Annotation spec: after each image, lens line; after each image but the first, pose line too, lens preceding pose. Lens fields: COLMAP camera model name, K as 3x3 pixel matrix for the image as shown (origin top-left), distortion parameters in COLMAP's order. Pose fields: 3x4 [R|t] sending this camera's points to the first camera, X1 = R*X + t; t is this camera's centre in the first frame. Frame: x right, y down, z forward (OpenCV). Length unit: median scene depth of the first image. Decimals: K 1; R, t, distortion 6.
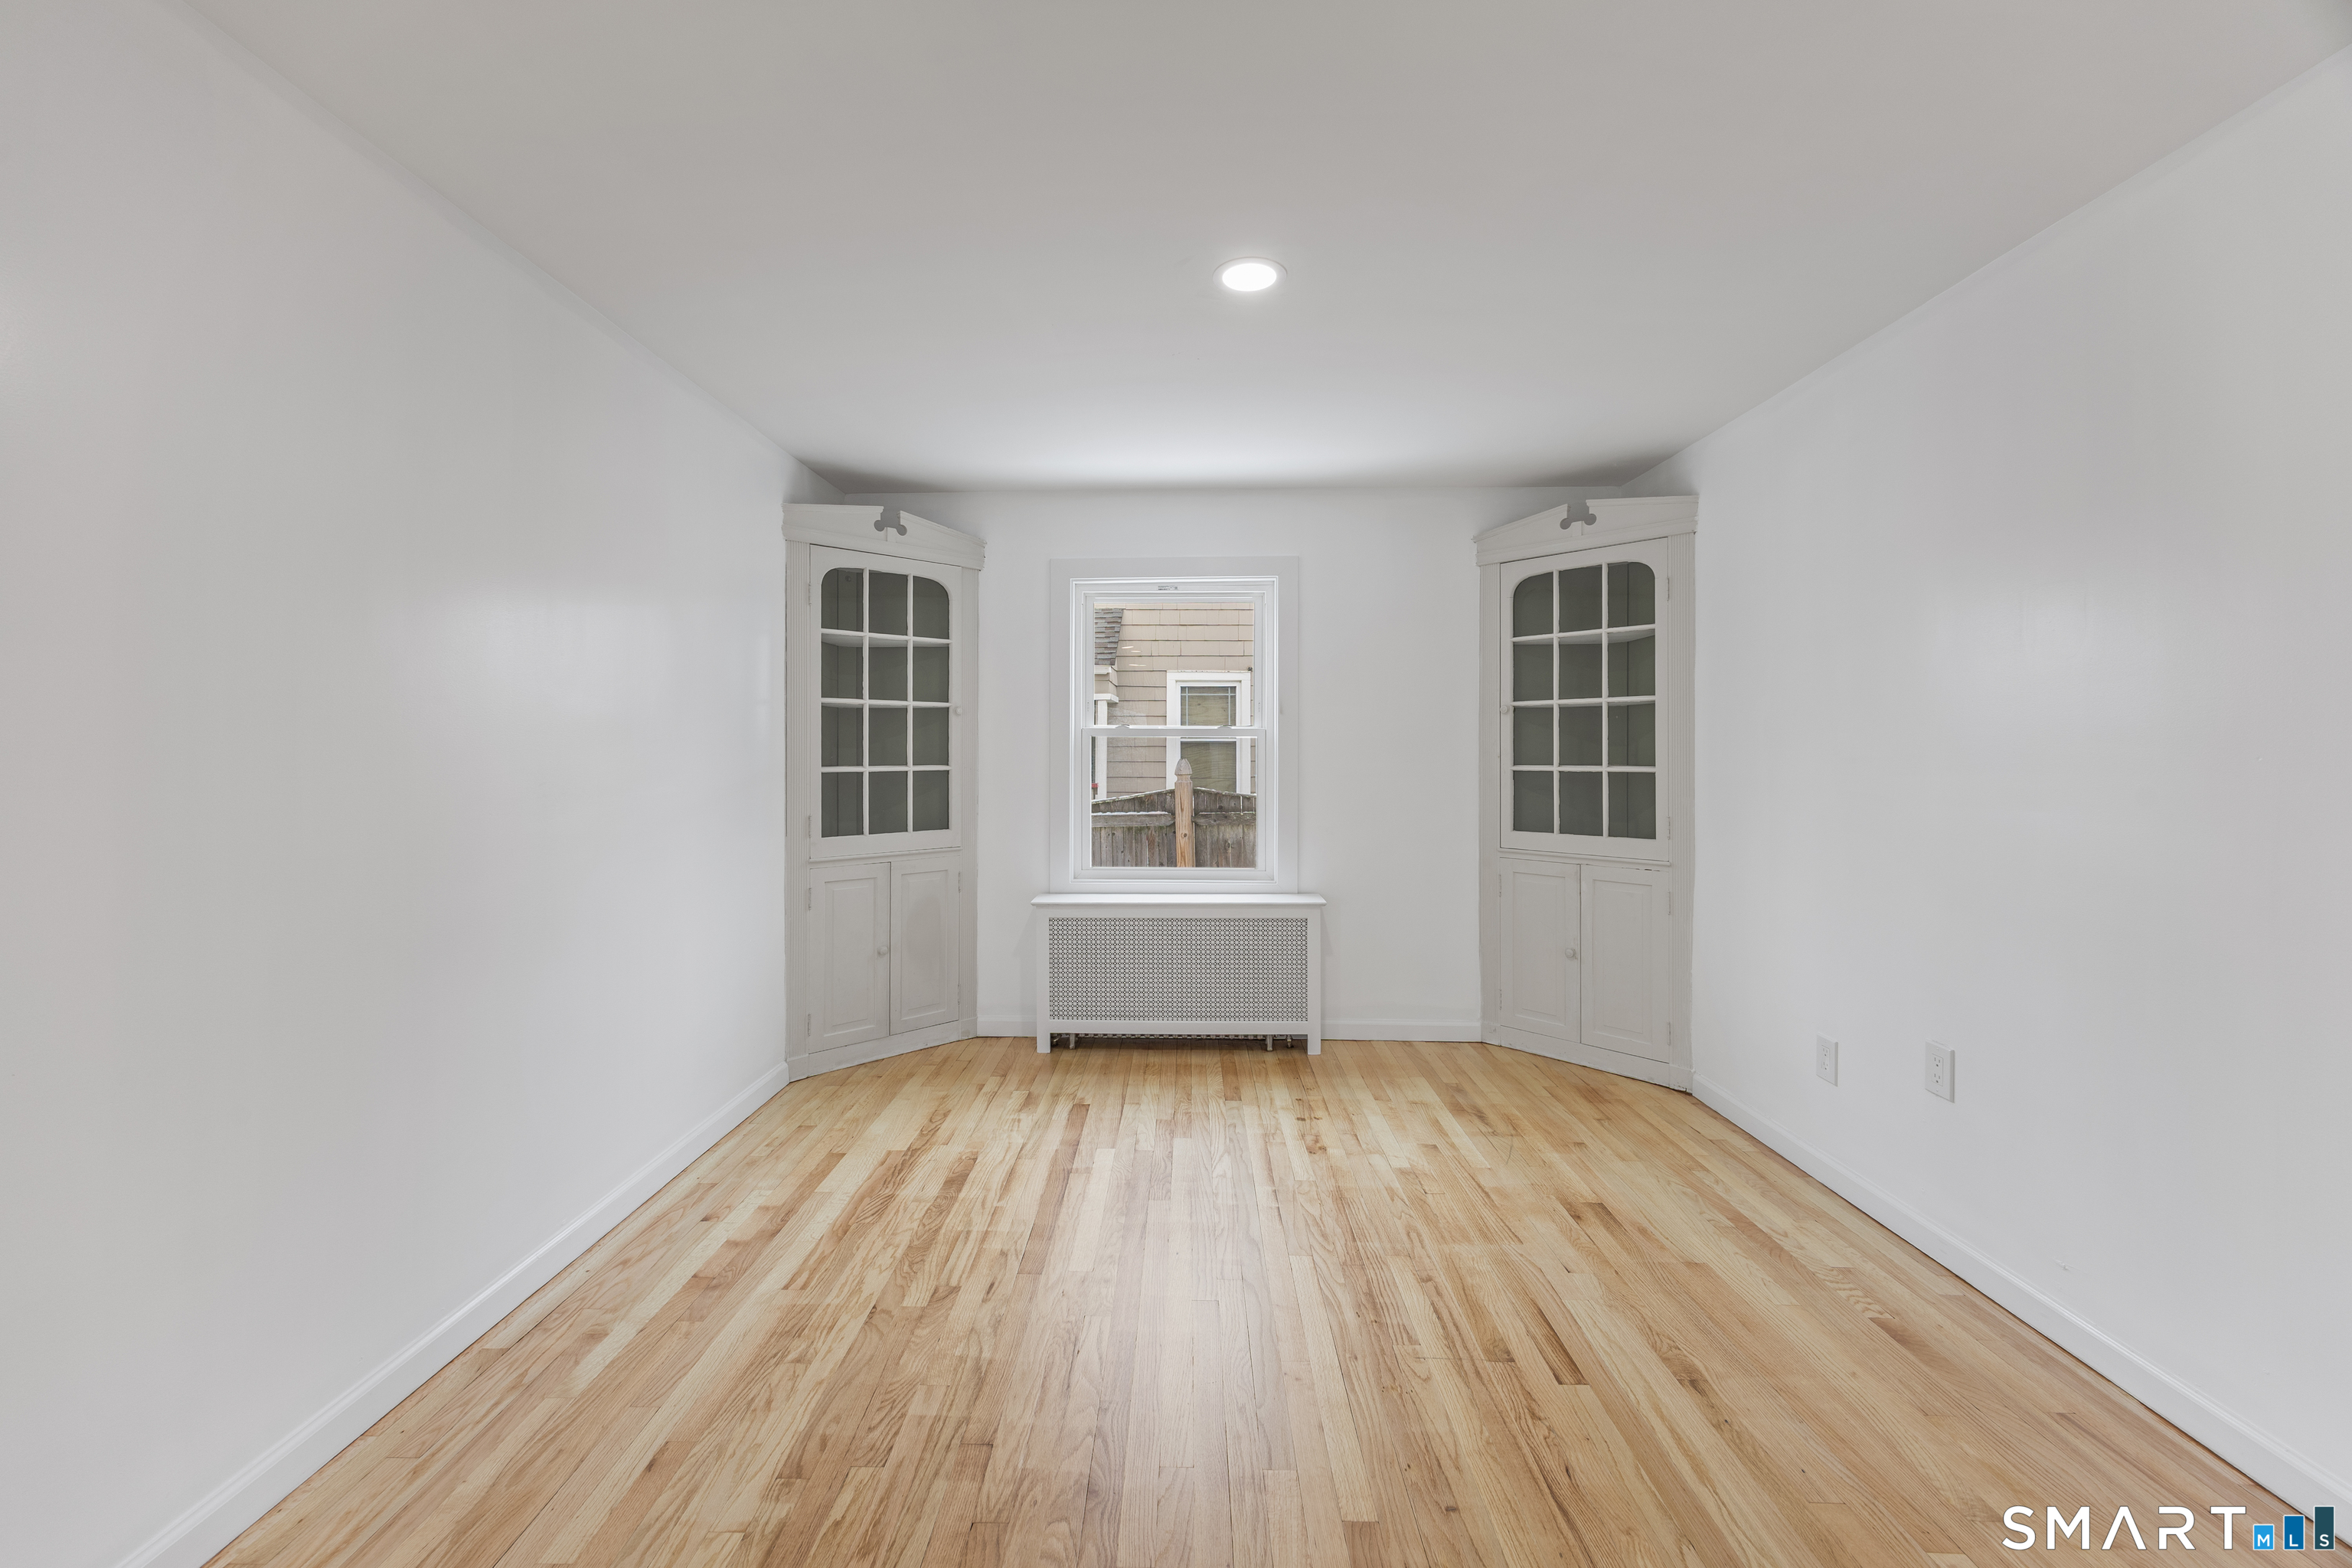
lens RADIAL K [[941.3, 0, 1175.9], [0, 941.3, 748.5], [0, 0, 1]] dist [0.000211, 0.000095]
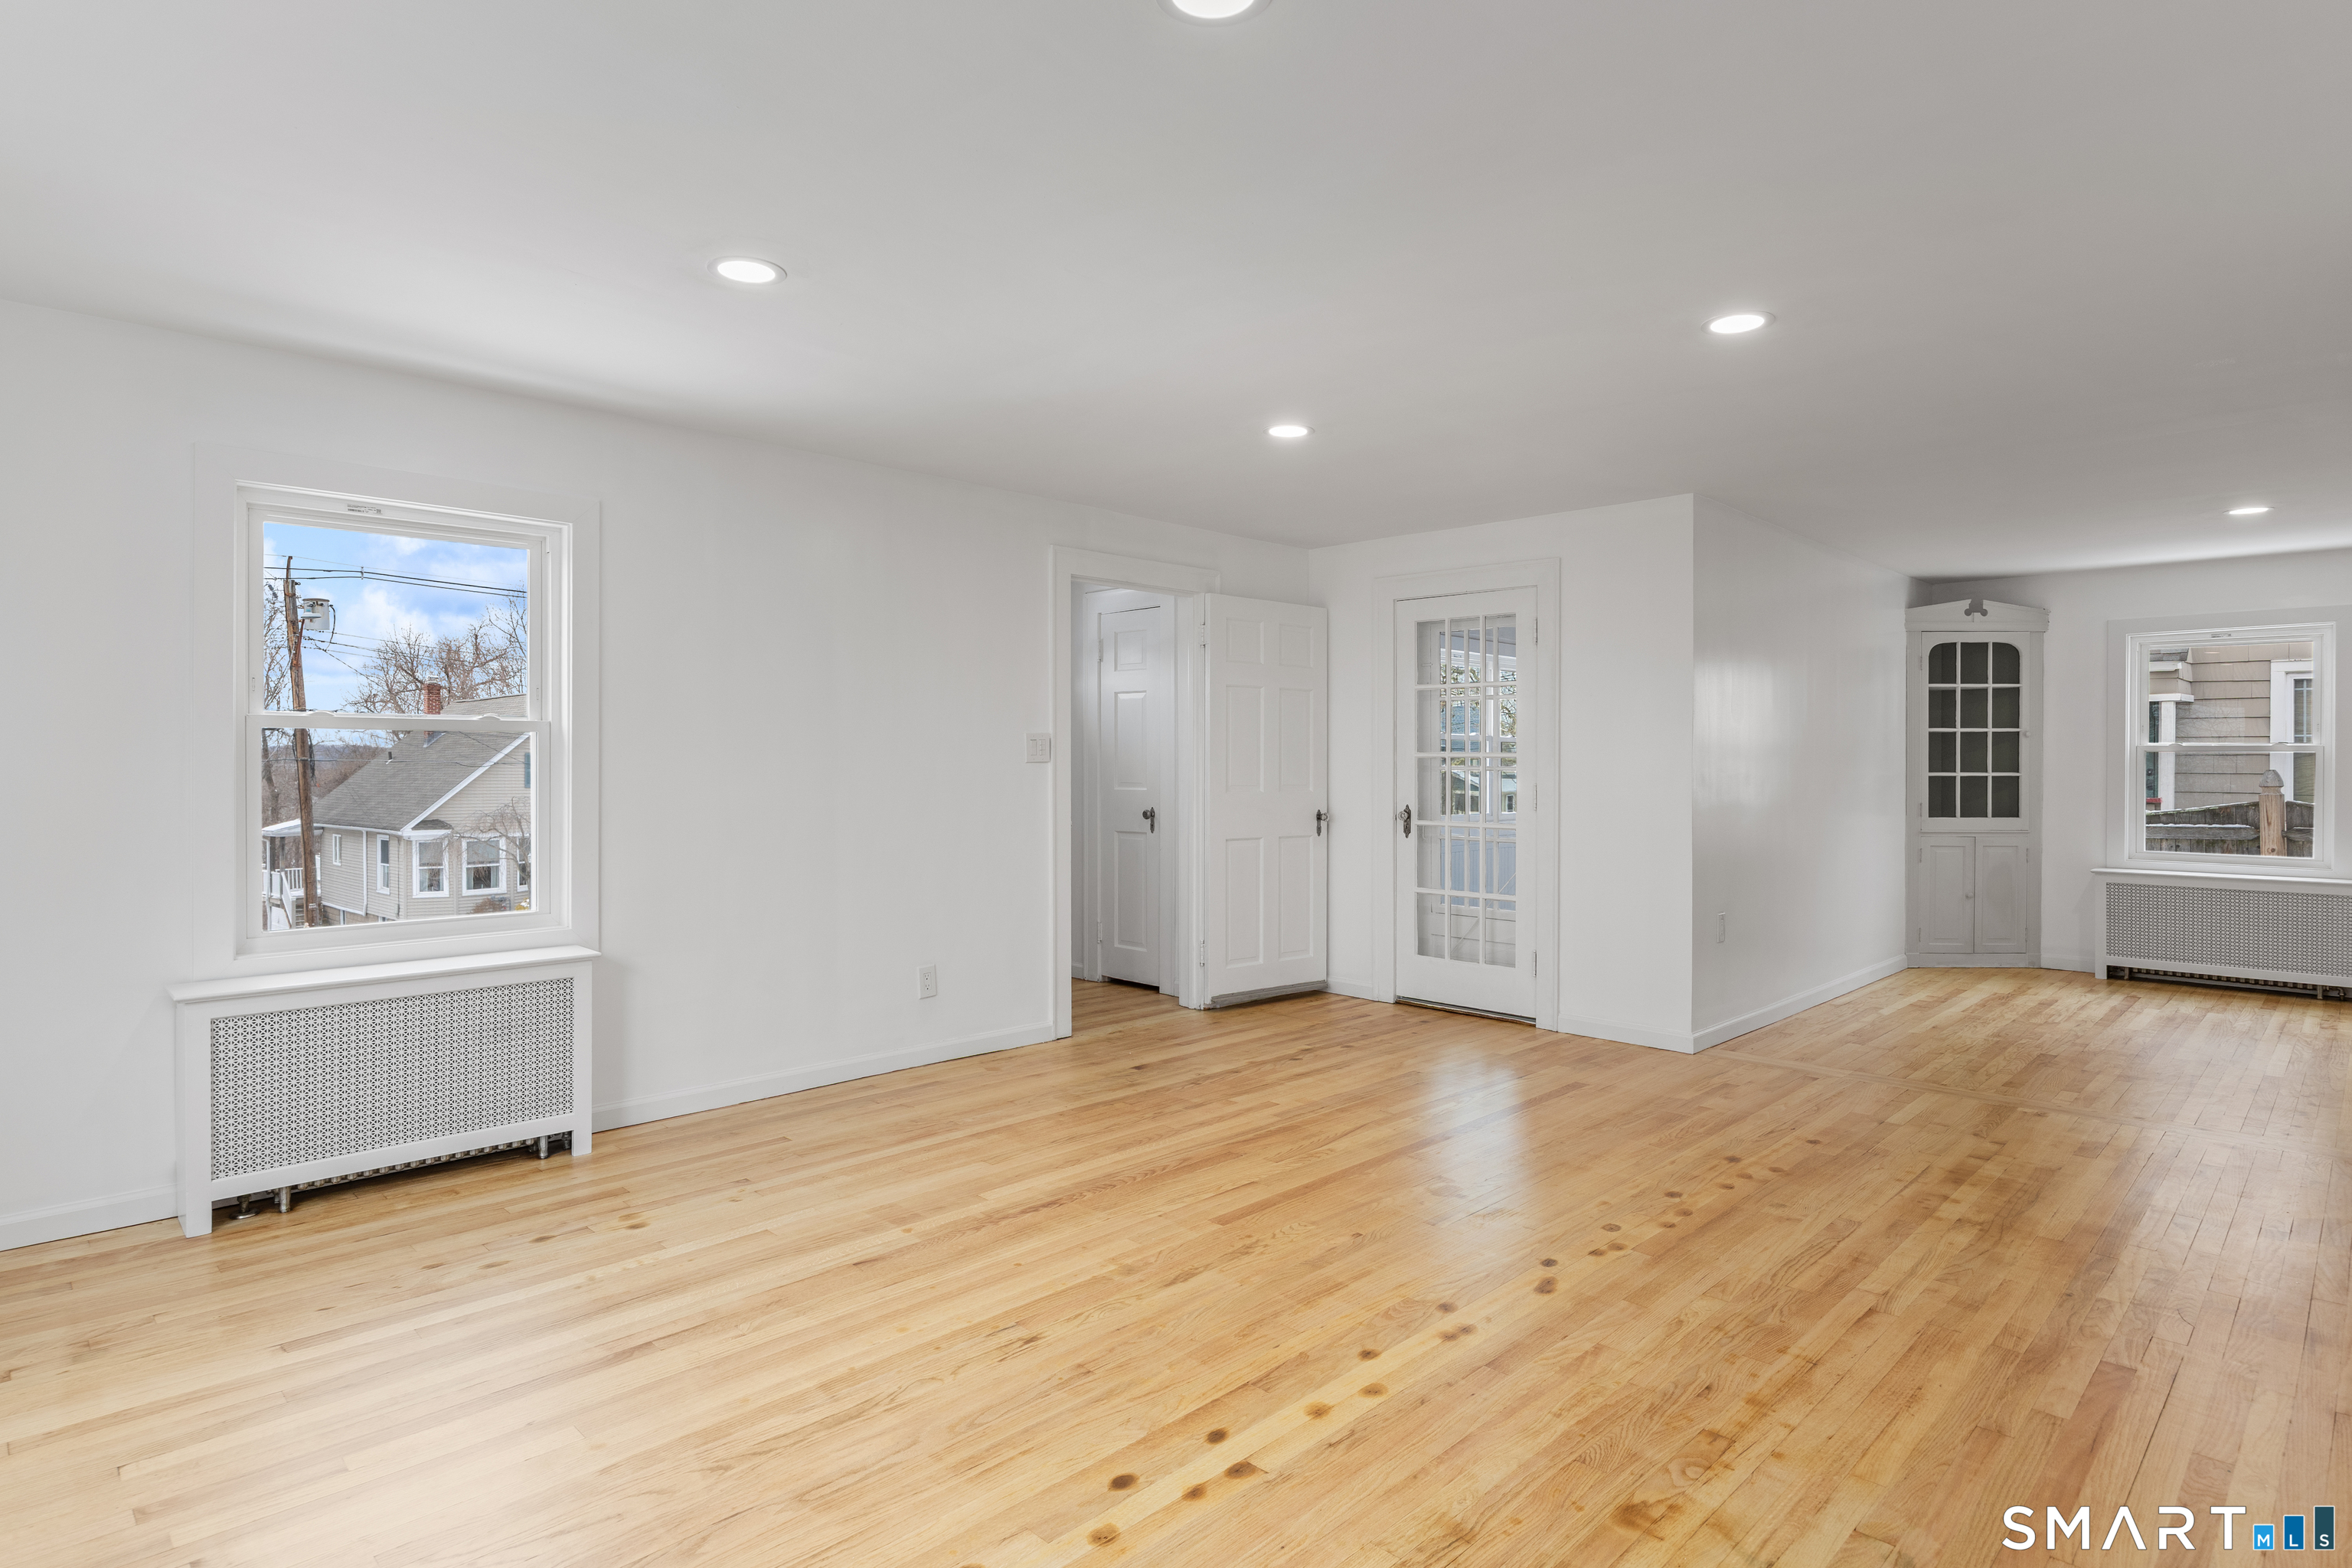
lens RADIAL K [[1264.3, 0, 1173.7], [0, 1264.3, 760.0], [0, 0, 1]] dist [-0.002063, 0.001687]
pose [[0.729688, 0.002911, -0.683774, 0.135632], [0.000595, 0.999988, 0.004893, -0.011335], [0.683780, -0.003977, 0.729678, -1.302556]]
